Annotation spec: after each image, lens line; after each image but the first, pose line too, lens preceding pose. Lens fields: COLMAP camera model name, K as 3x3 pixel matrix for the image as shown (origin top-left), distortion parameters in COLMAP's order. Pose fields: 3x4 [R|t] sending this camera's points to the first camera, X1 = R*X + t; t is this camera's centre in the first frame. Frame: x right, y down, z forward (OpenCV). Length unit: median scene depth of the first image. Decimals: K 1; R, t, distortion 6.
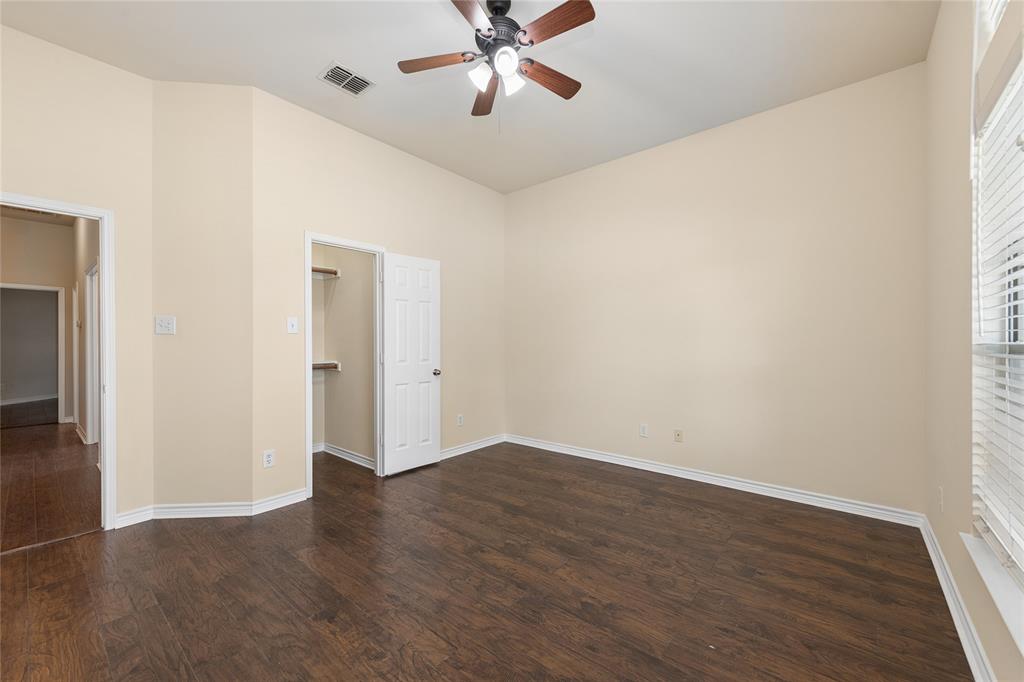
lens RADIAL K [[404.7, 0, 513.7], [0, 404.7, 343.8], [0, 0, 1]] dist [0.003350, -0.001640]
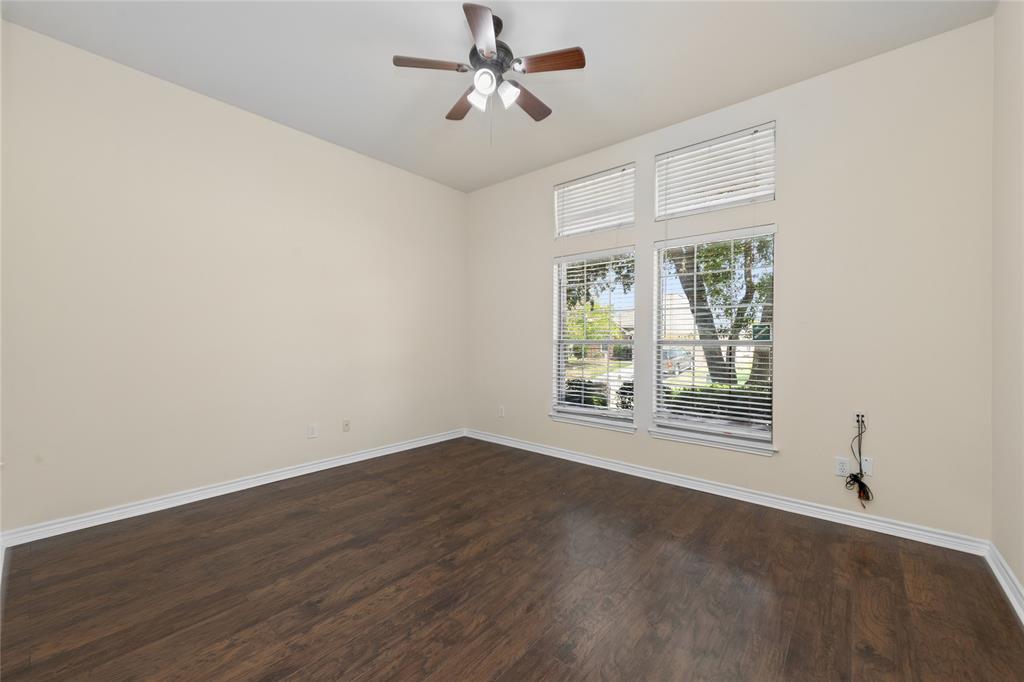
lens RADIAL K [[404.7, 0, 513.0], [0, 404.7, 338.5], [0, 0, 1]] dist [0.003350, -0.001640]
pose [[0.015200, -0.000880, 0.999884, -0.874979], [0.002687, 0.999996, 0.000840, -0.005539], [-0.999881, 0.002674, 0.015203, 0.718573]]
